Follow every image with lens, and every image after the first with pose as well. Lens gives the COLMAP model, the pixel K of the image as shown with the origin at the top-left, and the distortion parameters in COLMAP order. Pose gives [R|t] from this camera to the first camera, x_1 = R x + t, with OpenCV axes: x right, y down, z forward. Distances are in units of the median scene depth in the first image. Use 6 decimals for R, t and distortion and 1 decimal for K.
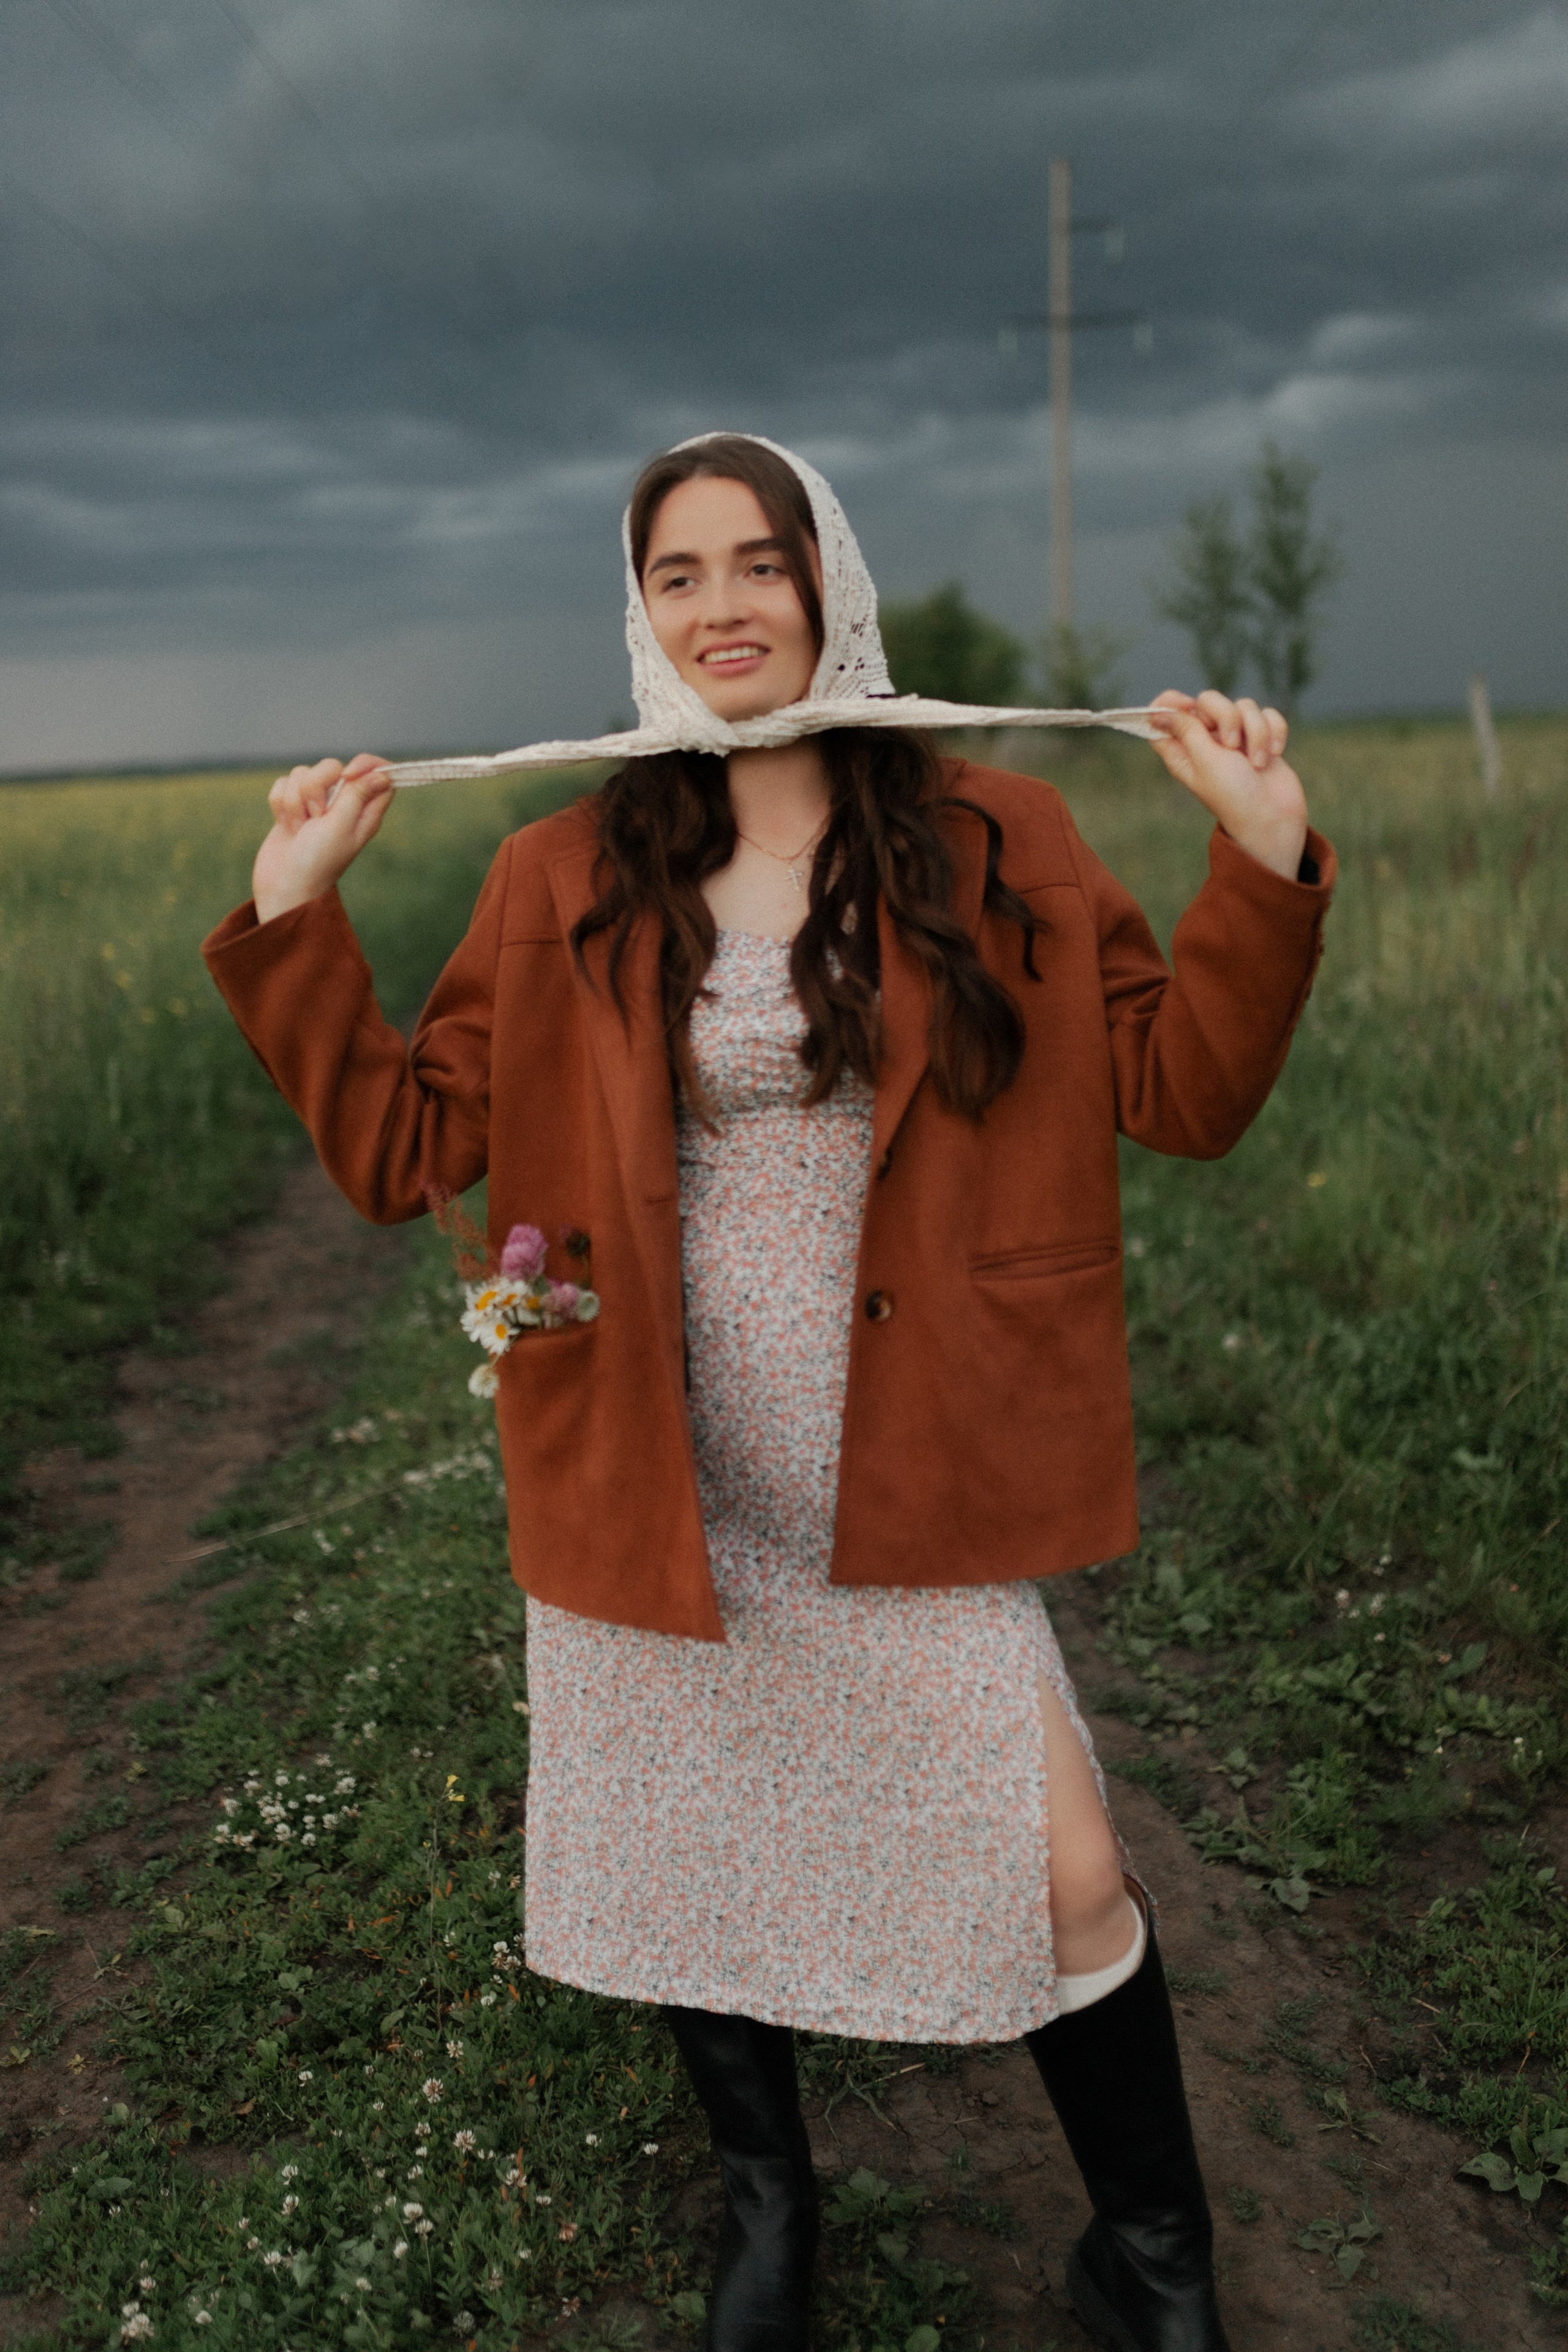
lens RADIAL K [[2245.2, 0, 789.9], [0, 2245.2, 1172.4], [0, 0, 1]] dist [0.002648, 0.008514]
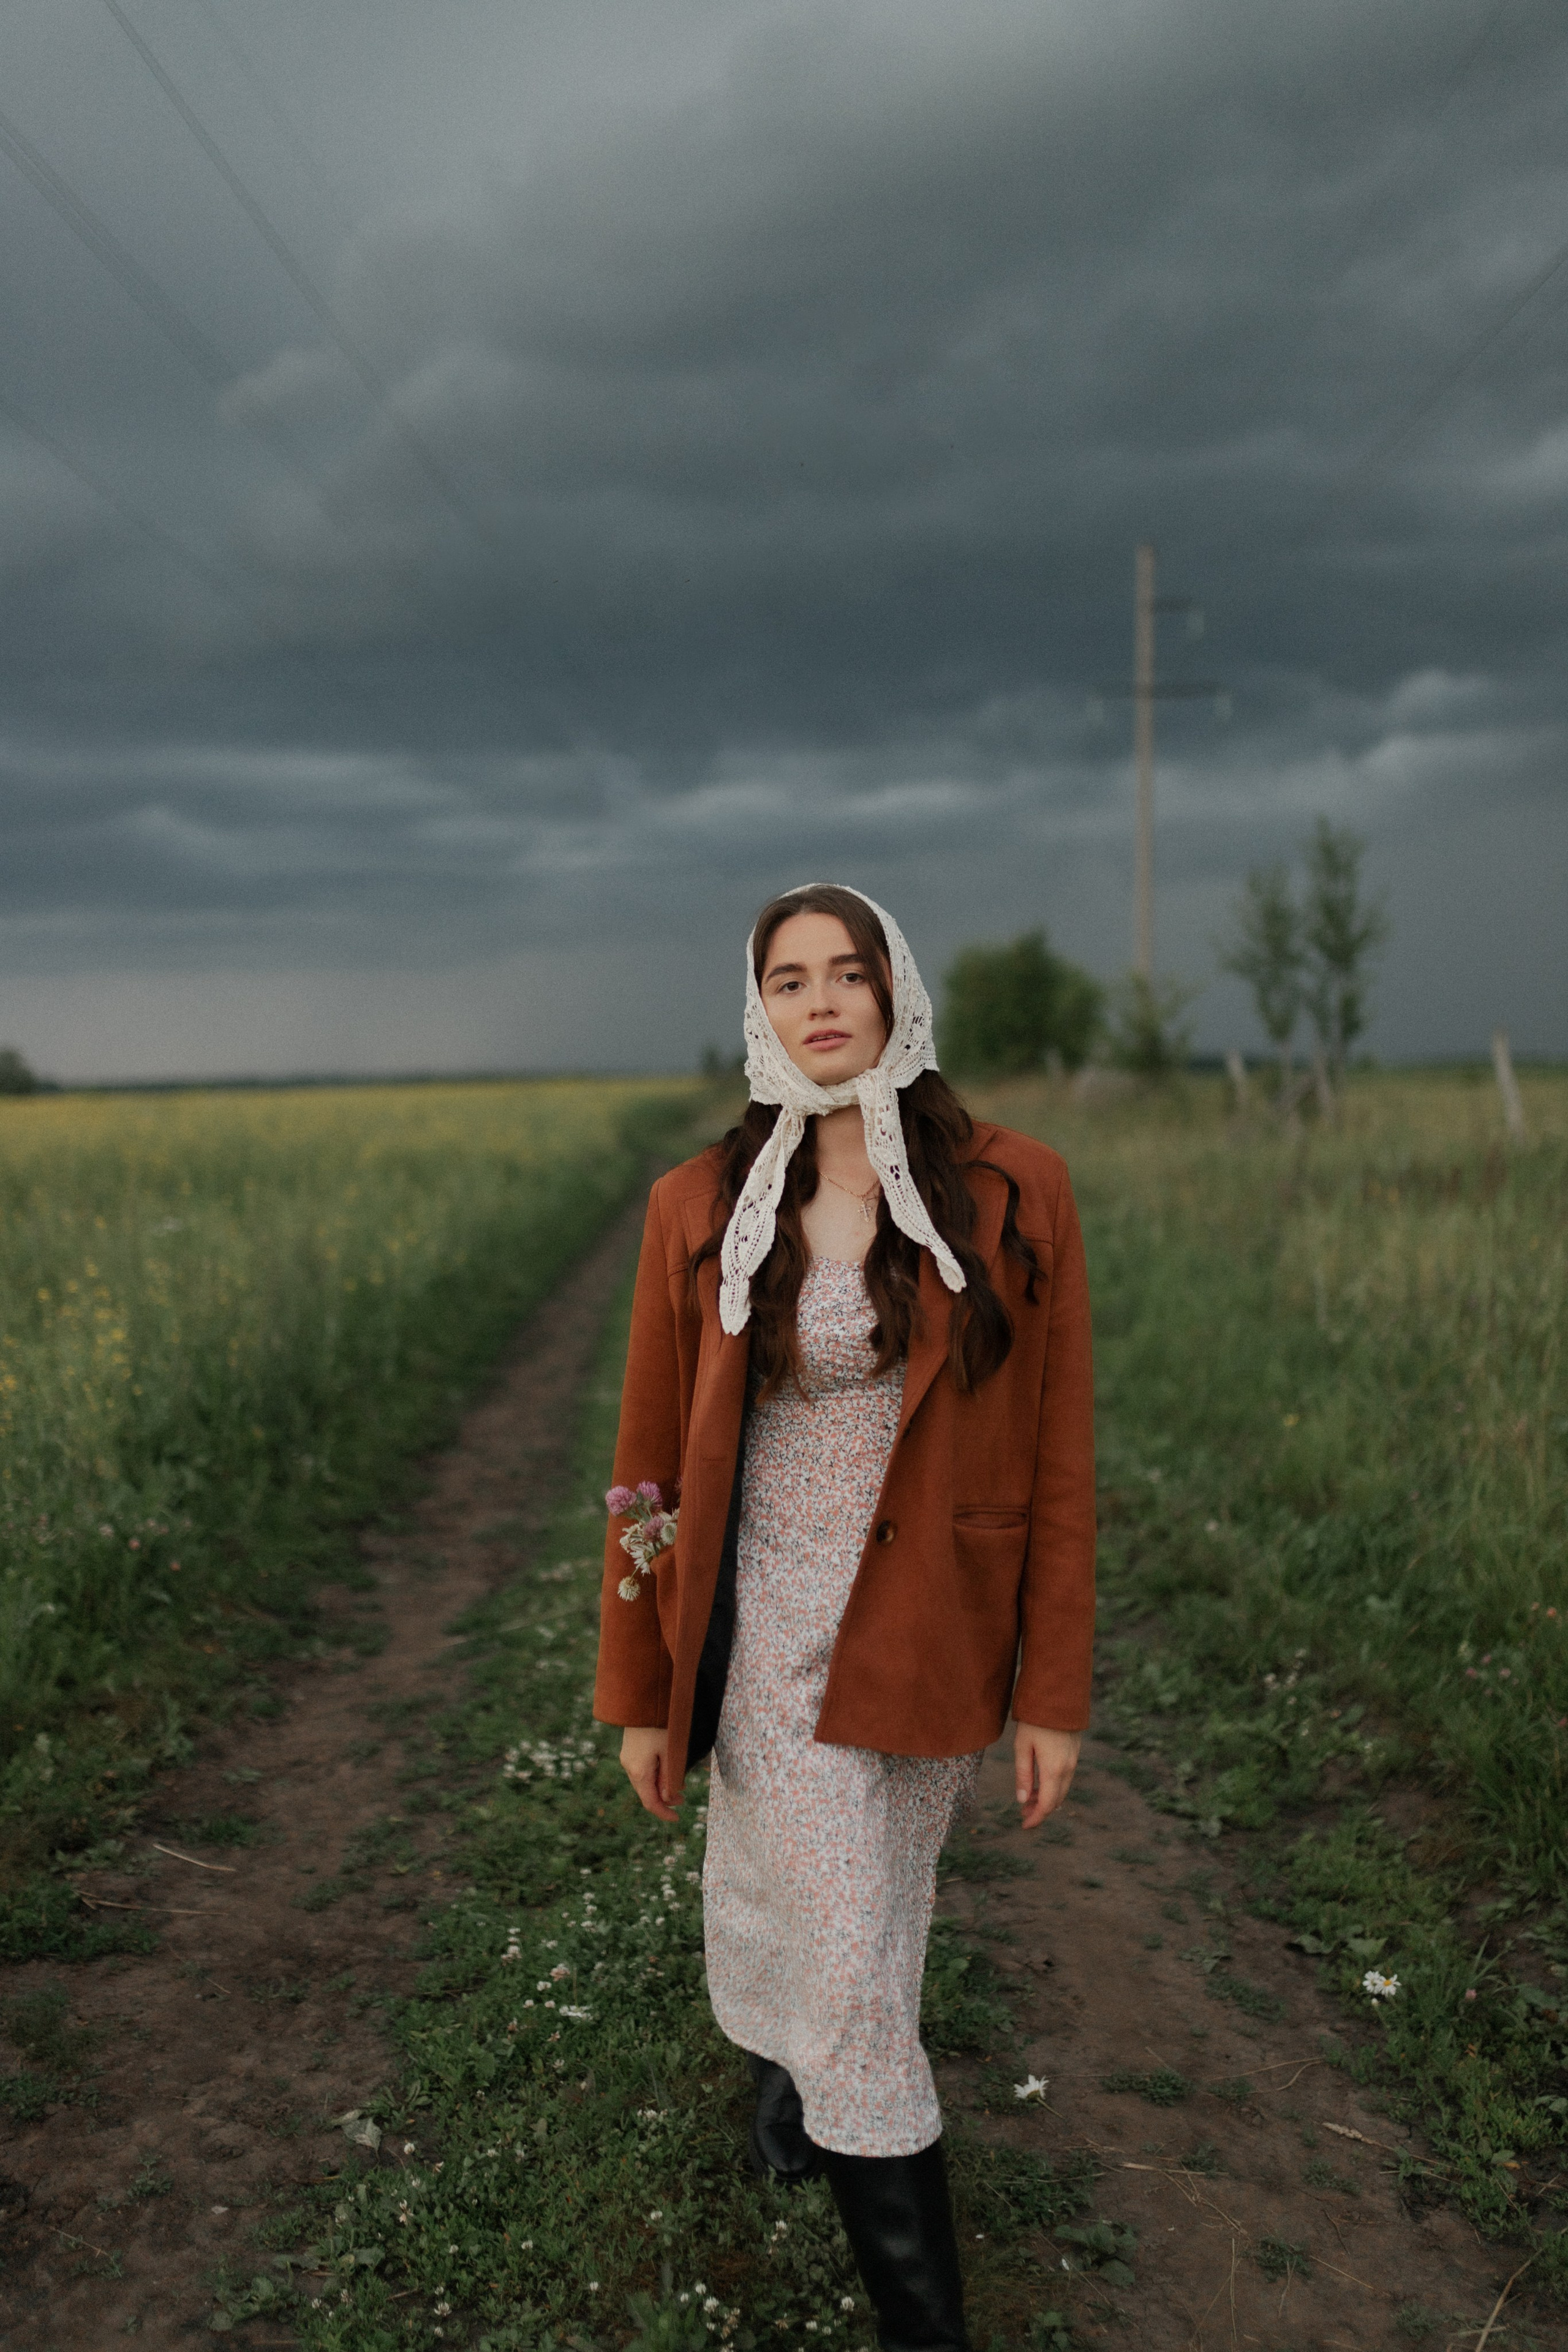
lens RADIAL K [[2251.0, 0, 787.4], [0, 2251.0, 1177.8], [0, 0, 1]] dist [0.004470, 0.006242]
pose [[0.998874, 0.027239, -0.038853, -0.012764], [-0.032462, 0.989500, -0.140842, 0.088552], [0.034609, 0.141945, 0.989269, -0.480198]]
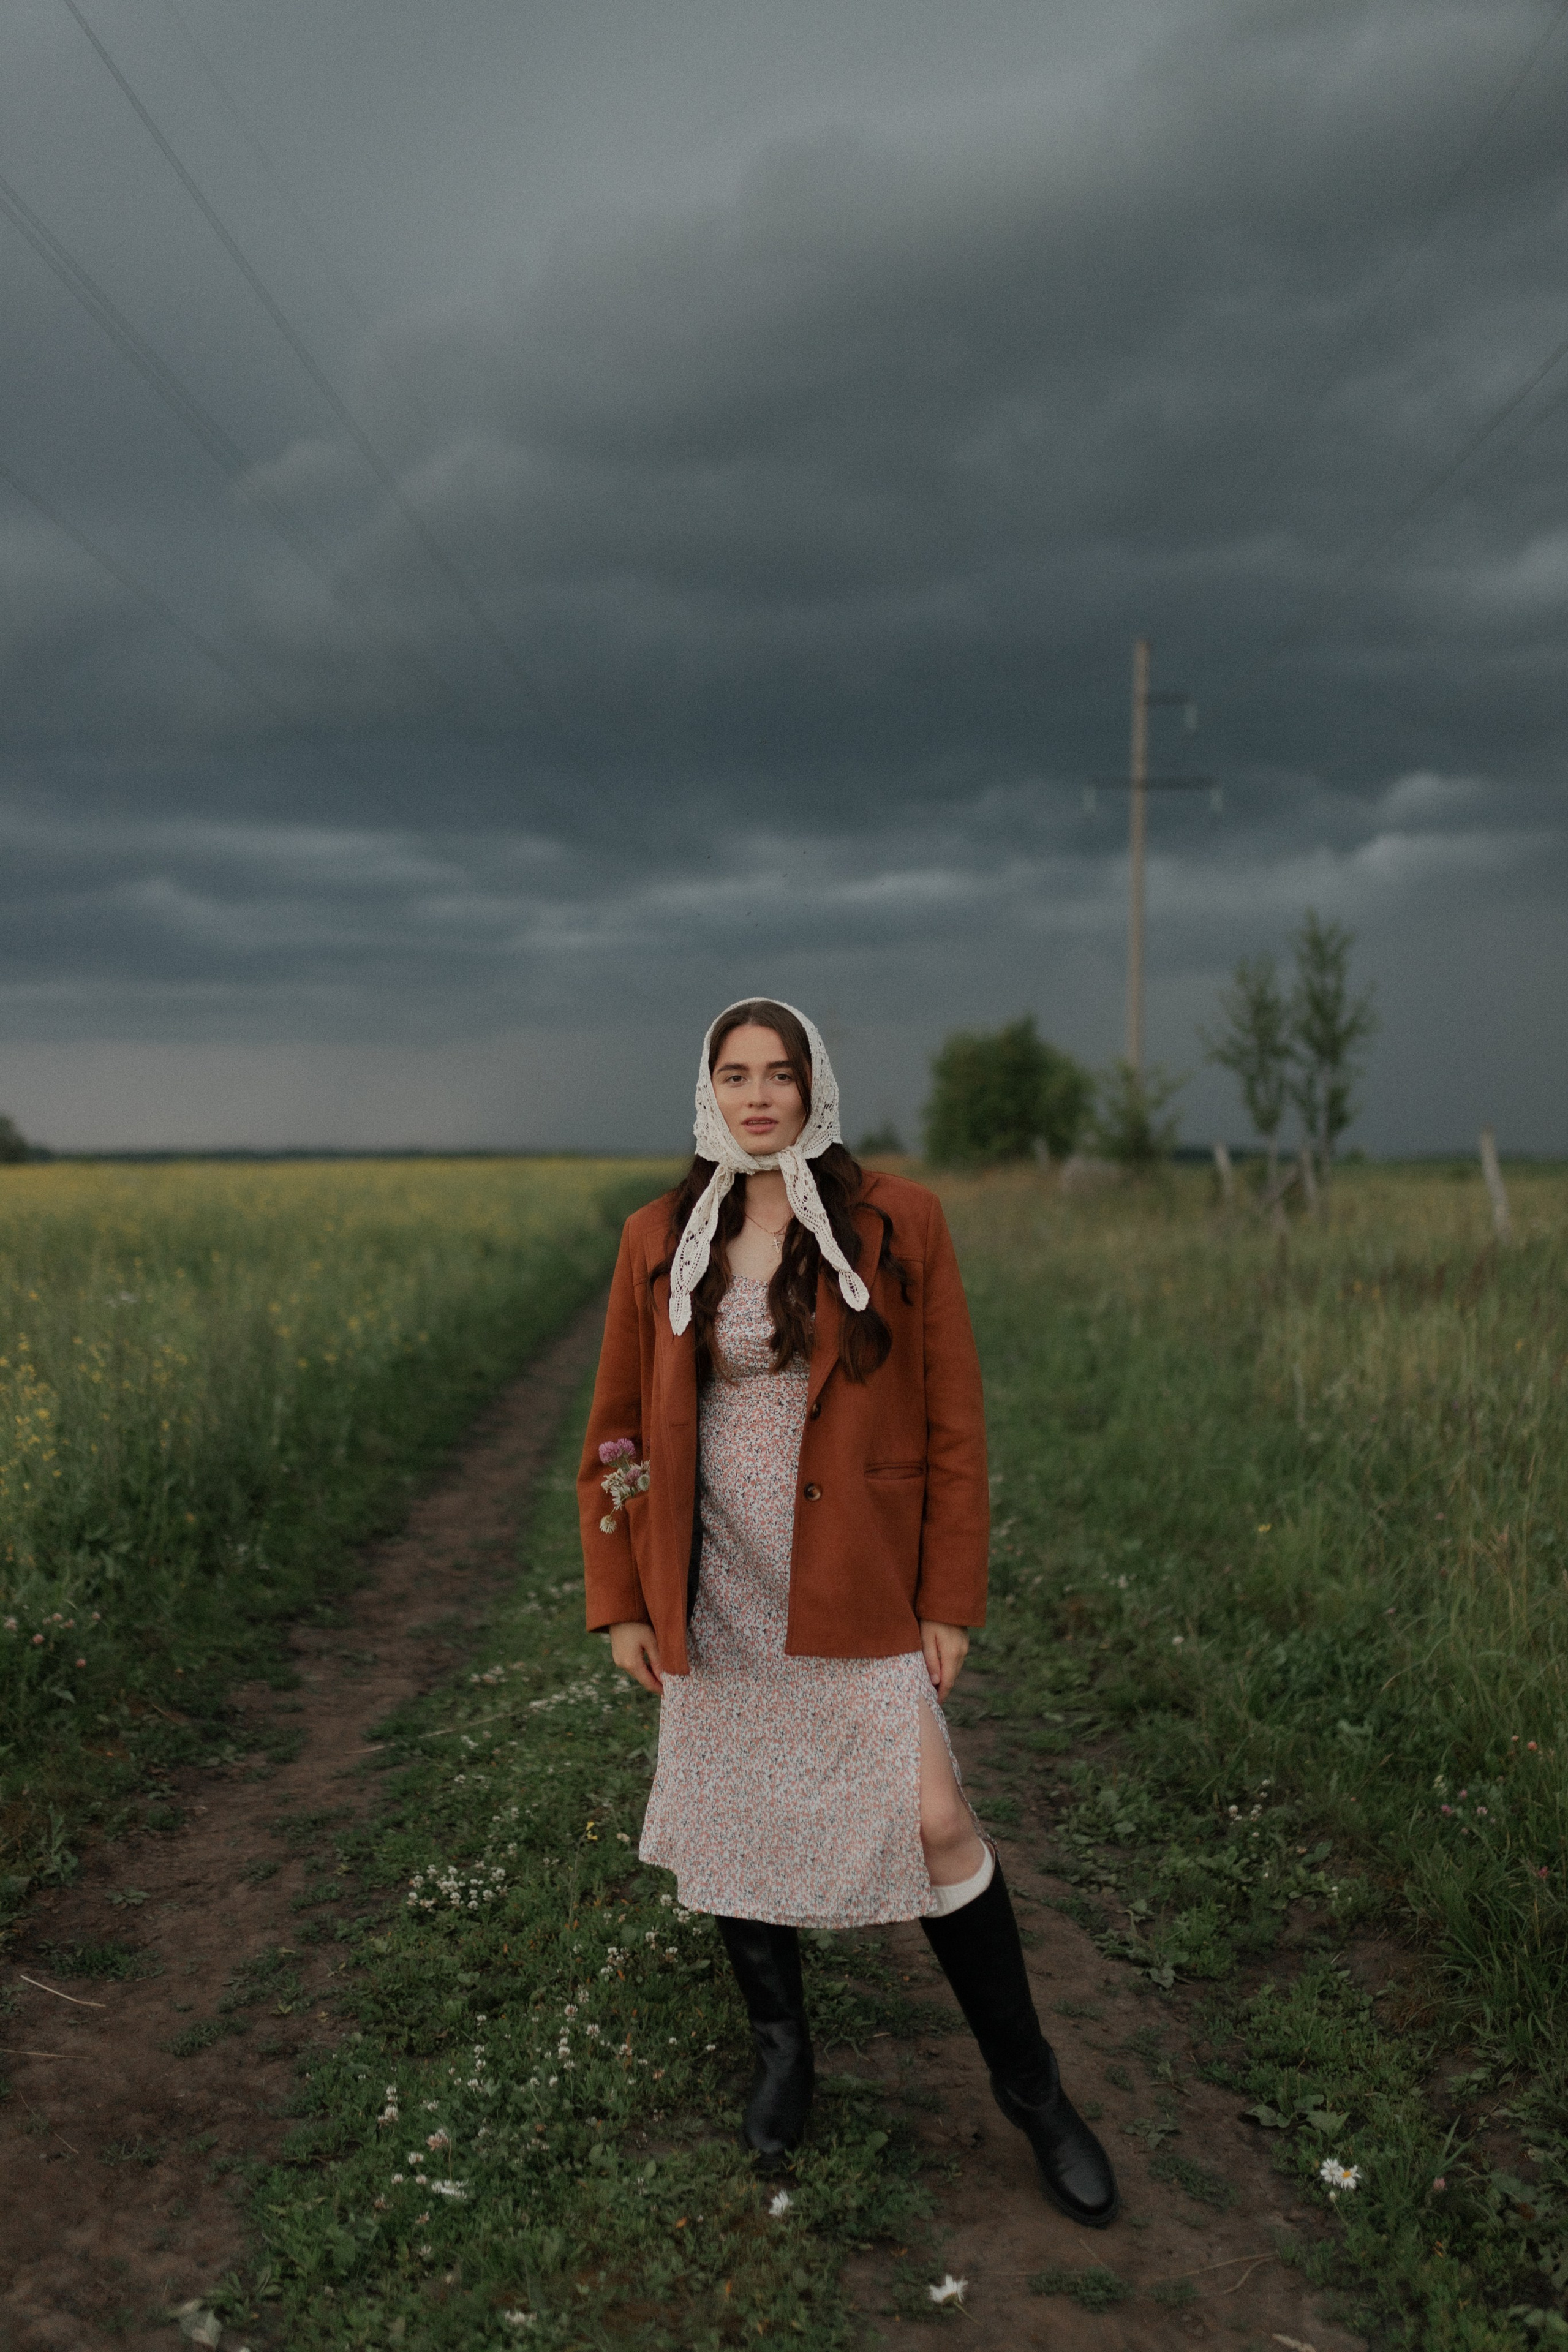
lens RADIAL K [[2245.2, 0, 789.9], [0, 2245.2, 1172.4], [0, 0, 1]] dist [0.002648, 0.008514]
pose [[0.998312, 0.046259, -0.035108, 0.012321], [-0.051832, 0.982410, -0.179400, 0.072274], [0.026192, 0.180917, 0.983150, -0.401998]]
